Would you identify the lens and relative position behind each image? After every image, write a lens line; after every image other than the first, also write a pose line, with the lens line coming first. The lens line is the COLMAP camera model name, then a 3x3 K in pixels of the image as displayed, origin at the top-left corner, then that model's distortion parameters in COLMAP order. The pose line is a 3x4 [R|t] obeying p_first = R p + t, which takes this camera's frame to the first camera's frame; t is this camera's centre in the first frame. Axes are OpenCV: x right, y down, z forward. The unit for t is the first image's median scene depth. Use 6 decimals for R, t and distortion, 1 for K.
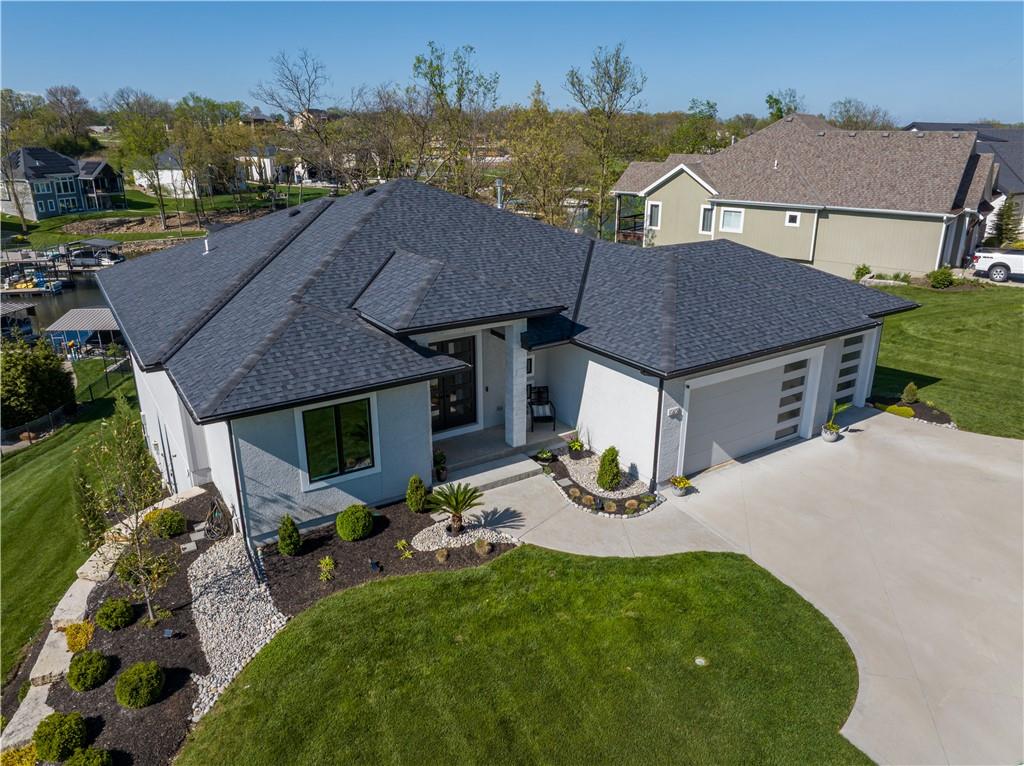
lens RADIAL K [[720.8, 0, 514.4], [0, 720.8, 382.0], [0, 0, 1]] dist [-0.044903, 0.014312]
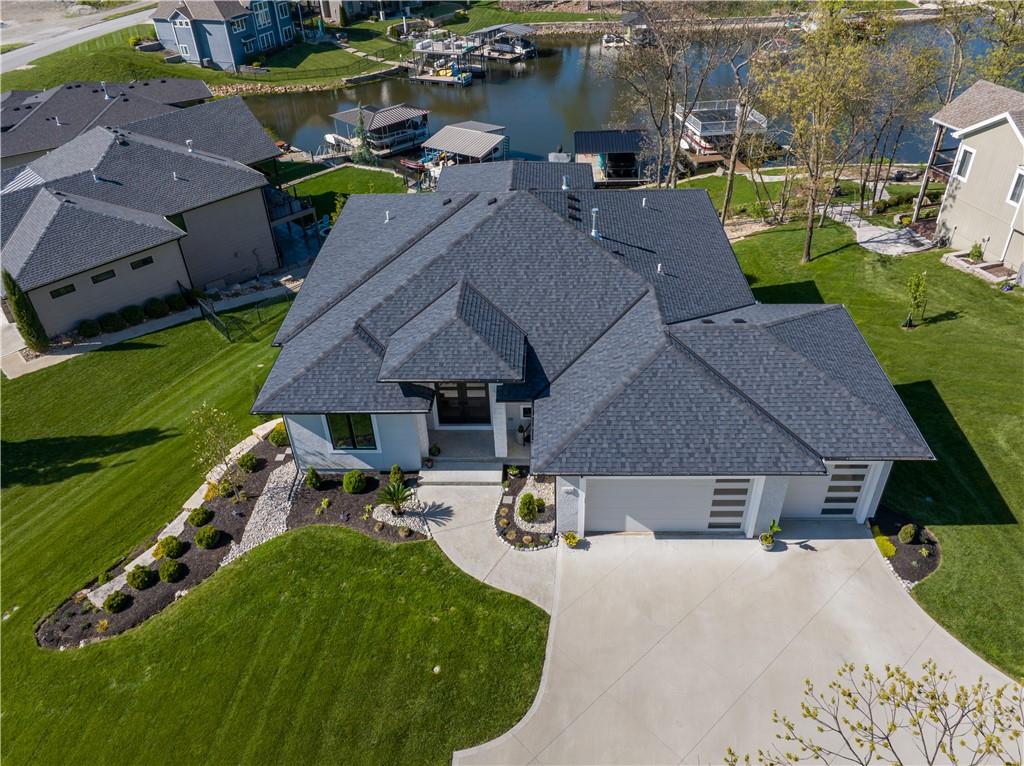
lens RADIAL K [[769.1, 0, 510.3], [0, 769.1, 379.3], [0, 0, 1]] dist [-0.041947, 0.009056]
pose [[0.814092, 0.315348, -0.487658, 0.714235], [-0.157317, 0.928078, 0.337524, -0.561136], [0.559022, -0.198059, 0.805150, -0.097211]]
